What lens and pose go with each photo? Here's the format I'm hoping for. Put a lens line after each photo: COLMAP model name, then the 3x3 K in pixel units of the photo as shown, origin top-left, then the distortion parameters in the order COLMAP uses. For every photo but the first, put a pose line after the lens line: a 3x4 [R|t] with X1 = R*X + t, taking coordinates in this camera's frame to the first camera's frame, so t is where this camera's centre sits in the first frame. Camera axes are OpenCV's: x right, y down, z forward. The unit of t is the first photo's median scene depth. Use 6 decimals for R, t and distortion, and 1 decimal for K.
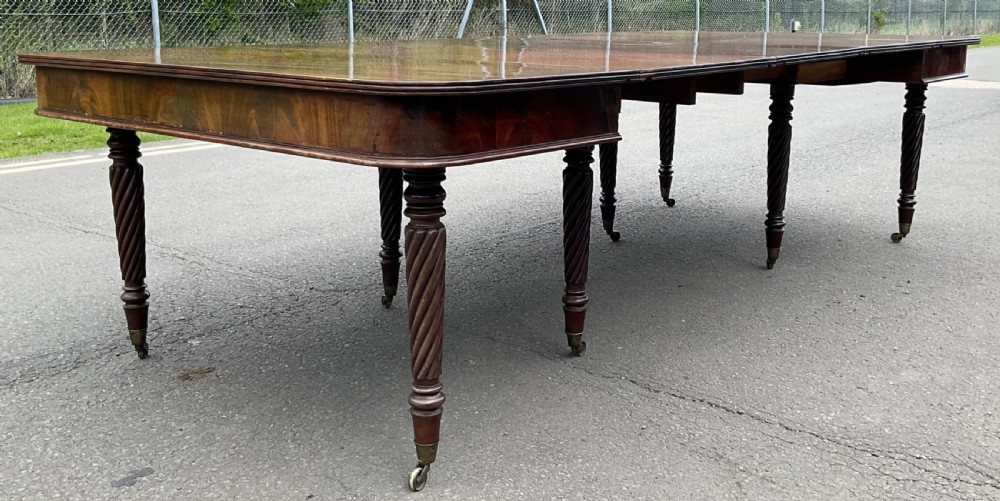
lens RADIAL K [[1078.1, 0, 534.9], [0, 1078.1, 167.5], [0, 0, 1]] dist [0.029478, 0.000000]
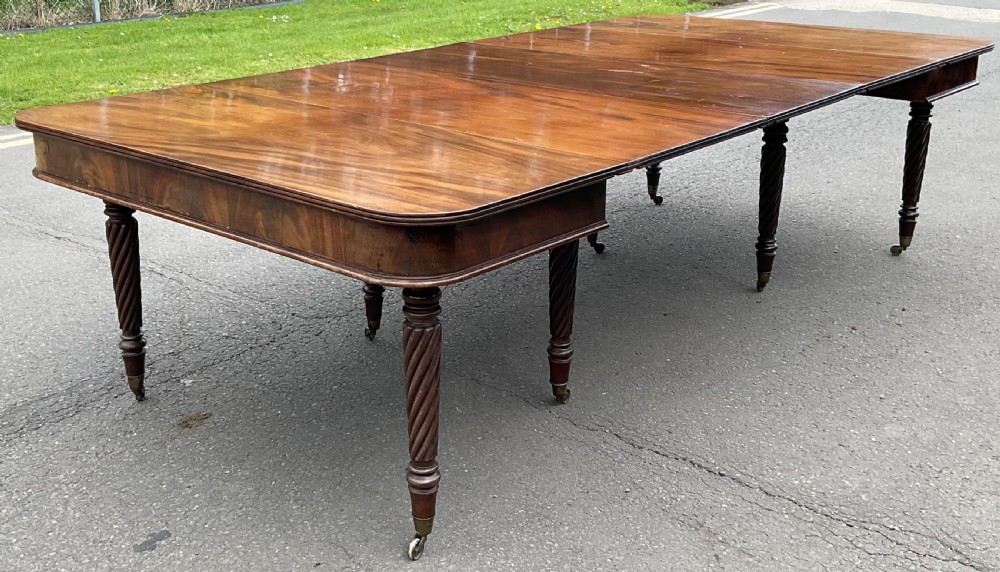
lens RADIAL K [[1224.6, 0, 452.1], [0, 1224.6, 197.4], [0, 0, 1]] dist [0.043853, 0.000000]
pose [[0.999069, 0.001970, -0.043096, -0.016191], [0.002459, 0.994733, 0.102471, -0.149736], [0.043071, -0.102482, 0.993802, -0.144558]]
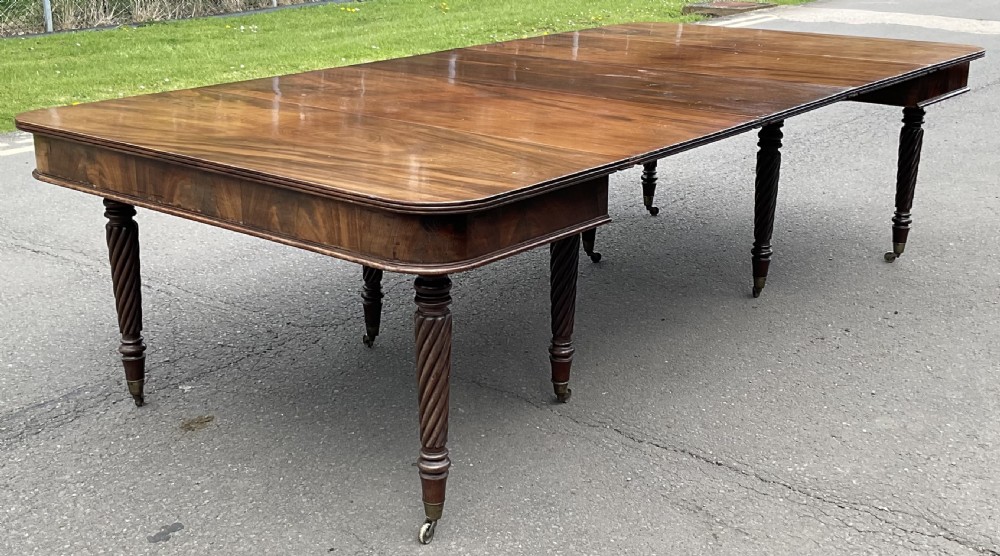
lens RADIAL K [[1326.5, 0, 496.3], [0, 1326.5, 233.4], [0, 0, 1]] dist [0.064925, 0.000000]
pose [[0.999954, -0.003352, 0.008988, -0.038600], [0.002366, 0.994199, 0.107529, -0.133589], [-0.009296, -0.107502, 0.994161, -0.264540]]
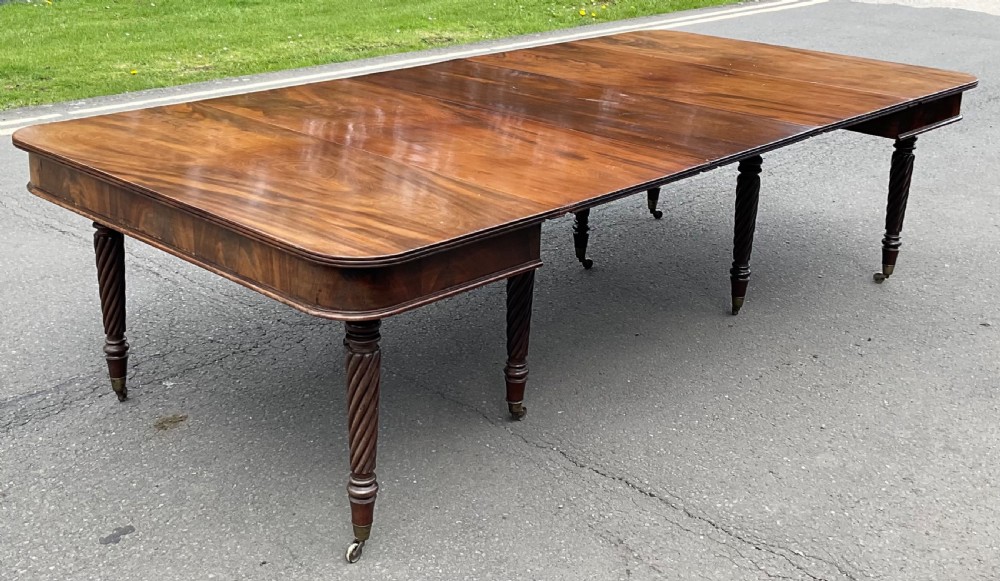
lens RADIAL K [[1323.2, 0, 479.9], [0, 1323.2, 175.4], [0, 0, 1]] dist [0.052140, 0.000000]
pose [[0.996768, 0.039317, -0.070051, 0.092494], [-0.031637, 0.993696, 0.107555, -0.227677], [0.073839, -0.104992, 0.991728, -0.312201]]
